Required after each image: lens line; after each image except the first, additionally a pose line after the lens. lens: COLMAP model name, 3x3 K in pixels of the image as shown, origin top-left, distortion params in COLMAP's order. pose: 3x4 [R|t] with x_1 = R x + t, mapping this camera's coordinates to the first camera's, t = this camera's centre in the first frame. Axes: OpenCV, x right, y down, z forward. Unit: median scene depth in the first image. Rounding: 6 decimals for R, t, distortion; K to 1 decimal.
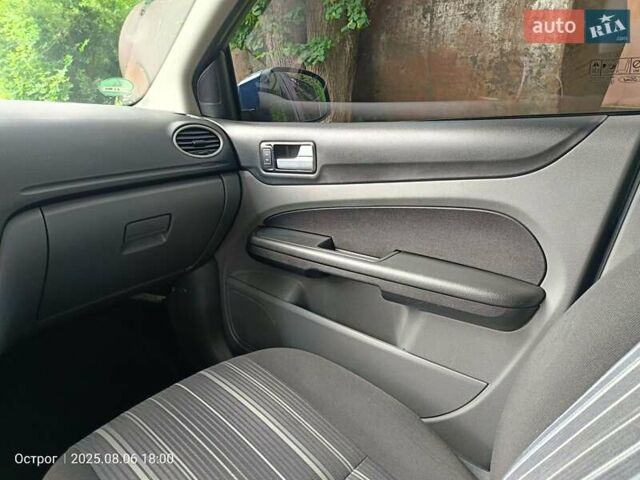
lens RADIAL K [[449.4, 0, 320.0], [0, 449.4, 240.0], [0, 0, 1]] dist [0.024388, -0.030161]
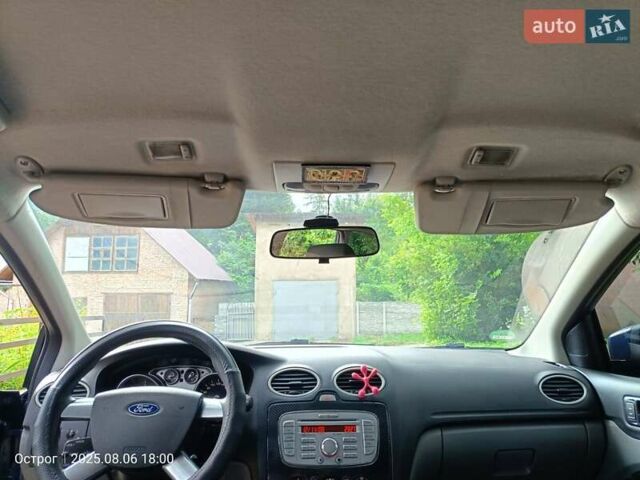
lens RADIAL K [[449.4, 0, 320.0], [0, 449.4, 240.0], [0, 0, 1]] dist [0.024388, -0.030161]
pose [[0.682941, -0.119404, -0.720649, 0.186532], [-0.214261, 0.910412, -0.353895, -0.014203], [0.698344, 0.396096, 0.596174, -0.300904]]
